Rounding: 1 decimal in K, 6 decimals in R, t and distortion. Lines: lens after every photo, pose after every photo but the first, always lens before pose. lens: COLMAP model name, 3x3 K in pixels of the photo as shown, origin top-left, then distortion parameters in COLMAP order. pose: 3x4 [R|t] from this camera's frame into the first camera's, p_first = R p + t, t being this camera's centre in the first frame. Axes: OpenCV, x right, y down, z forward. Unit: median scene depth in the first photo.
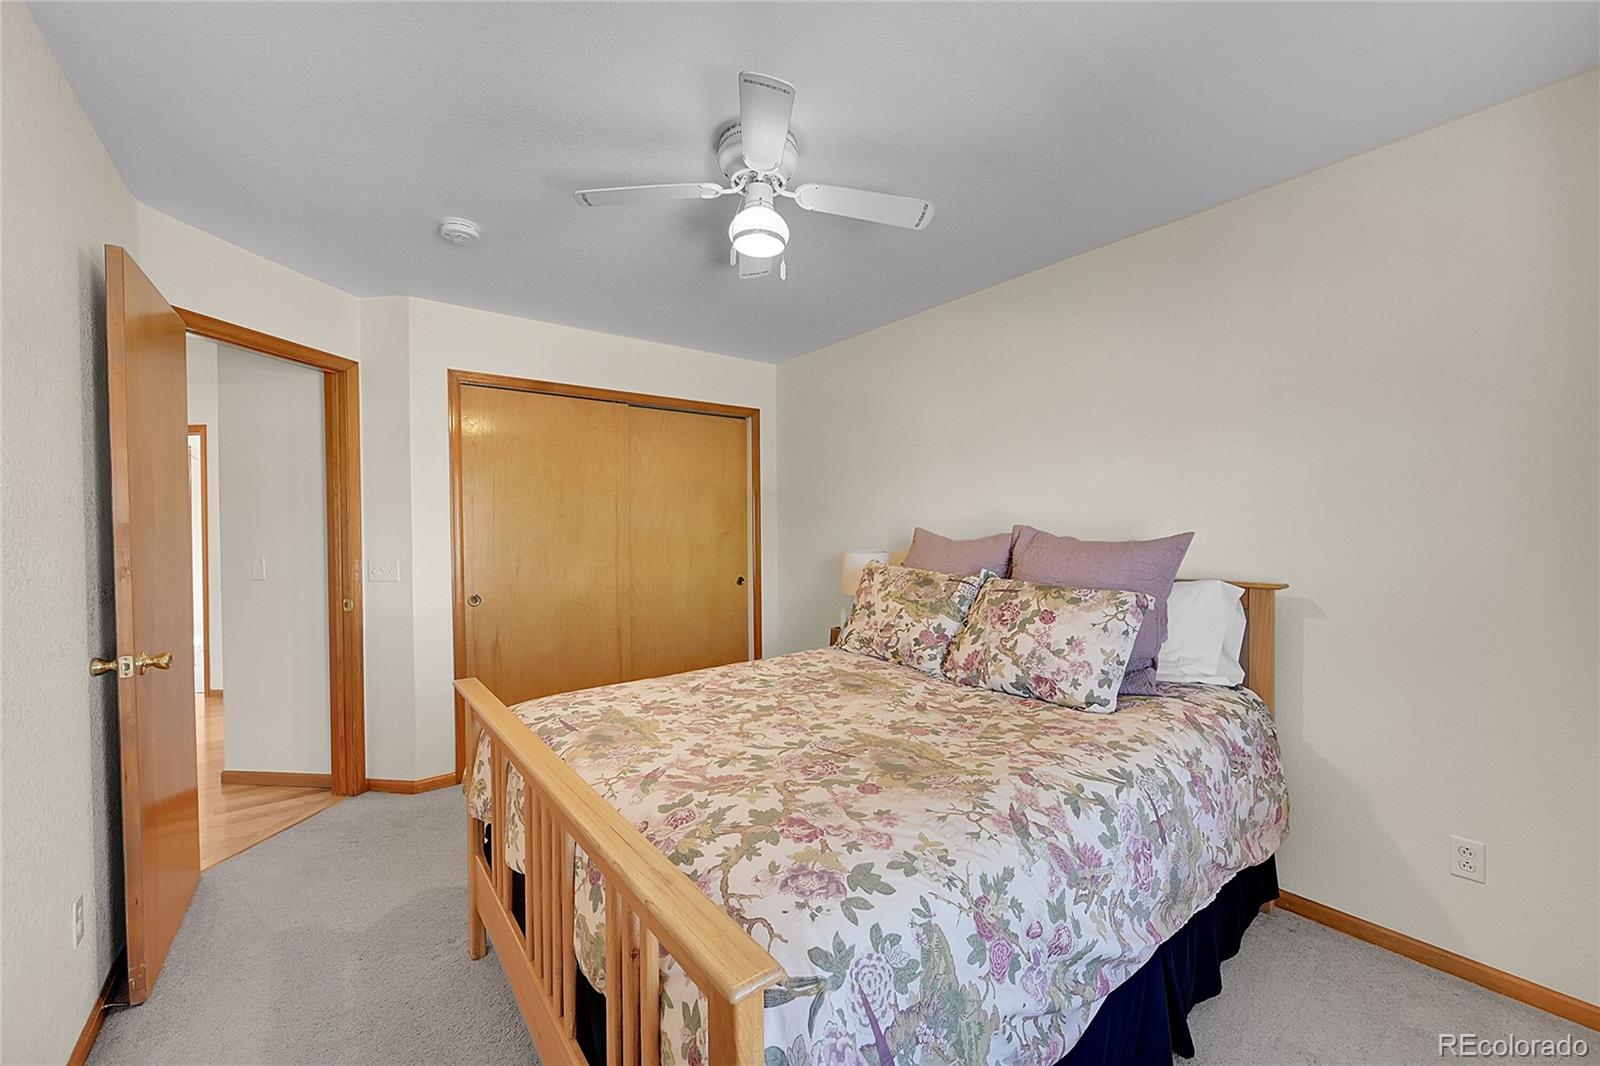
lens RADIAL K [[628.7, 0, 807.3], [0, 628.7, 534.8], [0, 0, 1]] dist [0.000855, 0.000425]
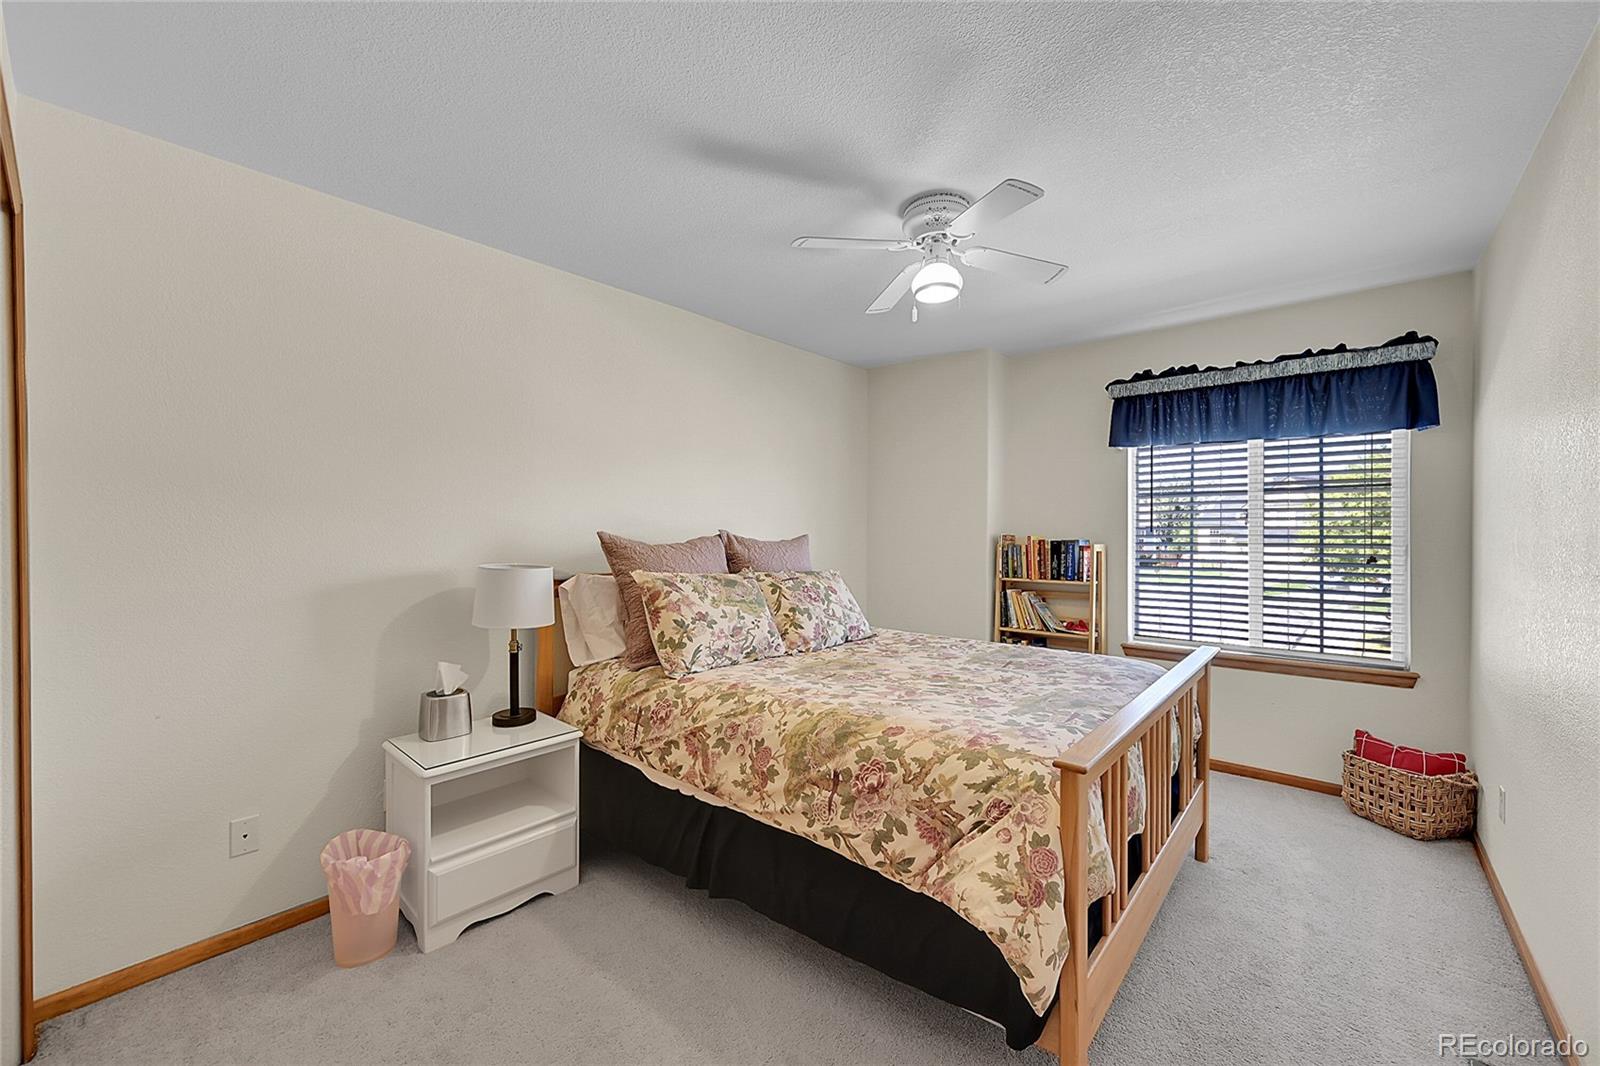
lens RADIAL K [[628.7, 0, 807.3], [0, 628.7, 534.8], [0, 0, 1]] dist [0.000855, 0.000425]
pose [[-0.200002, -0.001315, 0.979795, -1.142745], [0.012537, 0.999914, 0.003901, -0.011282], [-0.979715, 0.013064, -0.199968, 1.414976]]
